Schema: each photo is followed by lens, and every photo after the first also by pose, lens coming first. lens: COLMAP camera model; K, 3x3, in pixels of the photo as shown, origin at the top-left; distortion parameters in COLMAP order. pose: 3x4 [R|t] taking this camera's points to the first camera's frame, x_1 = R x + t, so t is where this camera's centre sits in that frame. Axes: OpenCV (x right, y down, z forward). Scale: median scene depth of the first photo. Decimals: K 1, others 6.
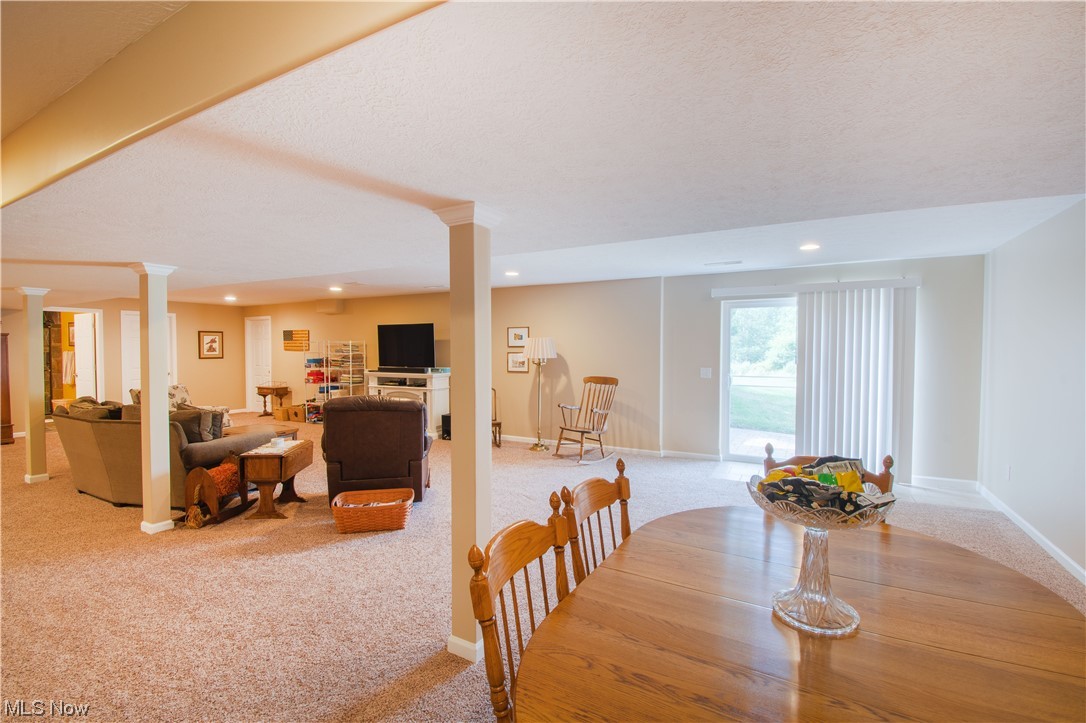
lens RADIAL K [[480.9, 0, 543.8], [0, 480.9, 363.8], [0, 0, 1]] dist [0.032324, -0.033512]
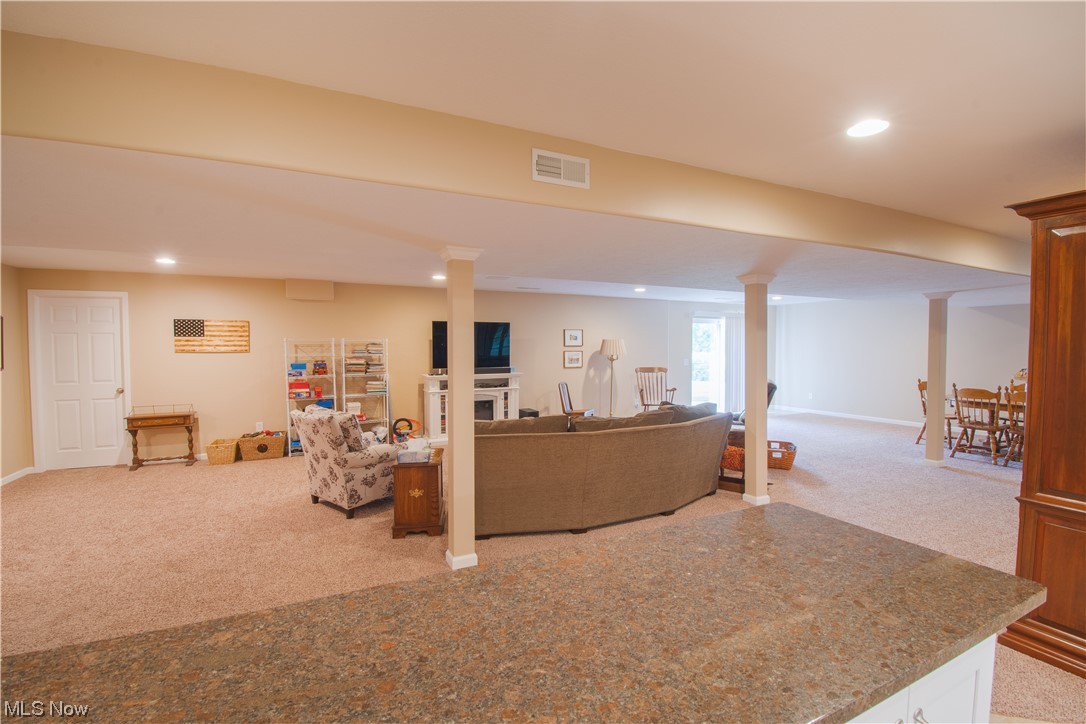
lens RADIAL K [[480.9, 0, 543.8], [0, 480.9, 364.3], [0, 0, 1]] dist [0.032324, -0.033512]
pose [[0.562850, -0.033816, 0.825867, -1.061860], [0.026522, 0.999387, 0.022846, -0.019595], [-0.826133, 0.009045, 0.563402, 0.390481]]
